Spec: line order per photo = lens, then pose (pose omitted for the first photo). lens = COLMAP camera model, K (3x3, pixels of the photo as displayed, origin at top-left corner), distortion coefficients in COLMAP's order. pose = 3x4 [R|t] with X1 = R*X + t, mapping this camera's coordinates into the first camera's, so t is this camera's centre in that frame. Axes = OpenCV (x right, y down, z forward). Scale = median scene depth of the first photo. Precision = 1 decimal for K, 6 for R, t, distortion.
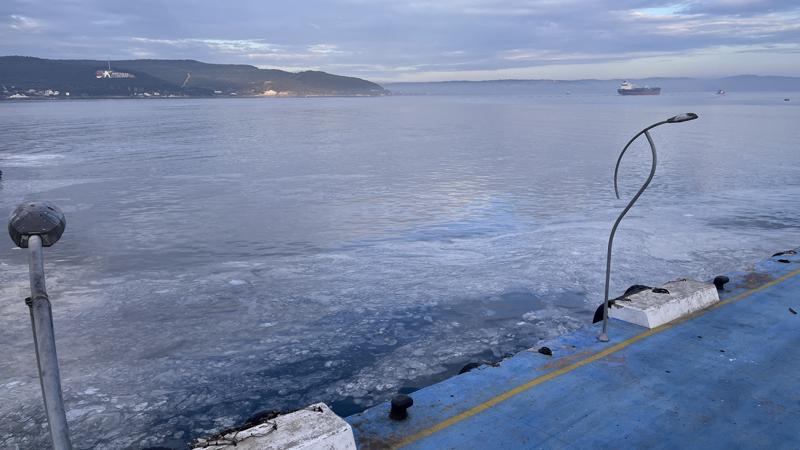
lens RADIAL K [[617.2, 0, 400.0], [0, 617.2, 225.0], [0, 0, 1]] dist [0.064029, -0.069960]
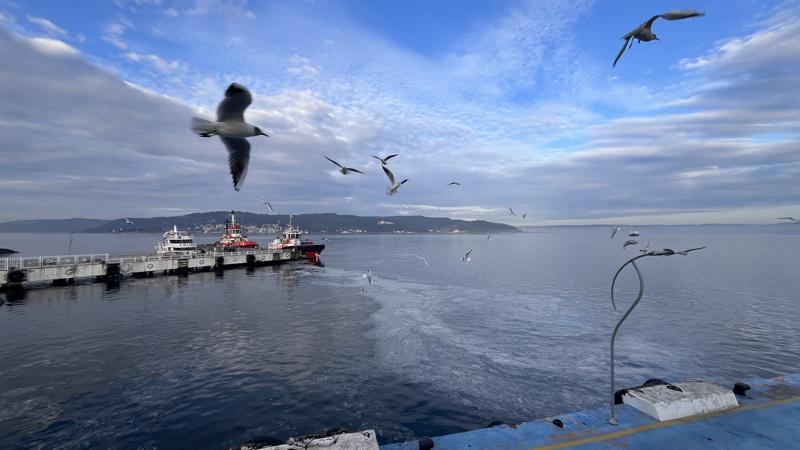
lens RADIAL K [[323.5, 0, 397.4], [0, 323.5, 226.4], [0, 0, 1]] dist [-0.000309, -0.000189]
pose [[0.922585, 0.003800, -0.385774, 0.148681], [-0.089784, 0.974611, -0.205118, -0.026537], [0.375200, 0.223875, 0.899503, 0.129524]]
